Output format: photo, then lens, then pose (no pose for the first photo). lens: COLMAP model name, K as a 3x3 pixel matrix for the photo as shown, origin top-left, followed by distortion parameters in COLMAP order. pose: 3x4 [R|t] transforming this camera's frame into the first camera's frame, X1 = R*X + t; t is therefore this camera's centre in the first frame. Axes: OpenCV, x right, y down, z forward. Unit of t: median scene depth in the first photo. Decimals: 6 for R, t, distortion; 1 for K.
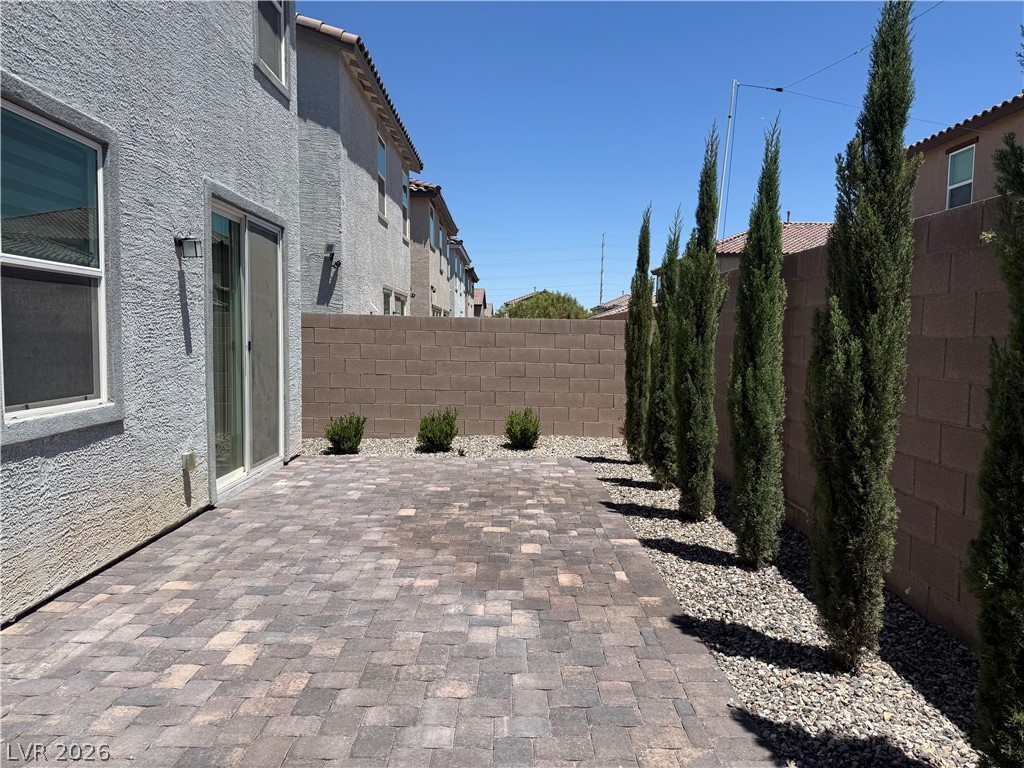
lens RADIAL K [[730.8, 0, 511.7], [0, 730.8, 385.2], [0, 0, 1]] dist [0.021651, -0.025921]
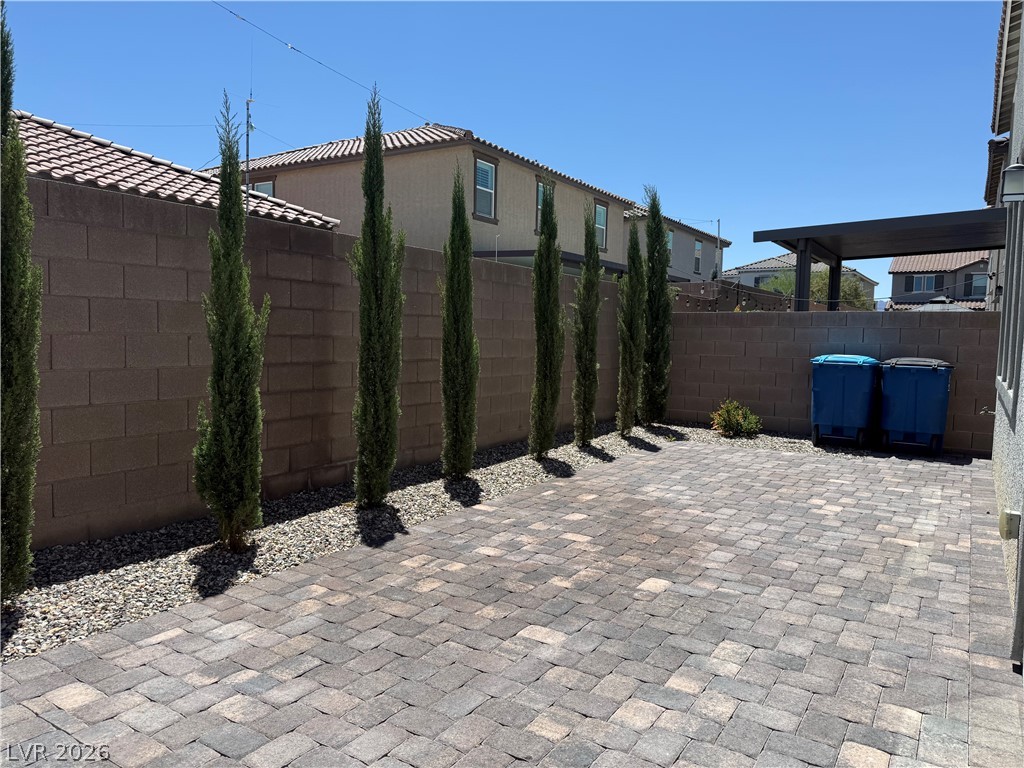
lens RADIAL K [[730.8, 0, 511.6], [0, 730.8, 382.7], [0, 0, 1]] dist [0.021651, -0.025921]
pose [[-0.846102, -0.072407, 0.528081, -0.416461], [0.003131, 0.990038, 0.140763, -0.112656], [-0.533013, 0.120754, -0.837446, 1.804470]]
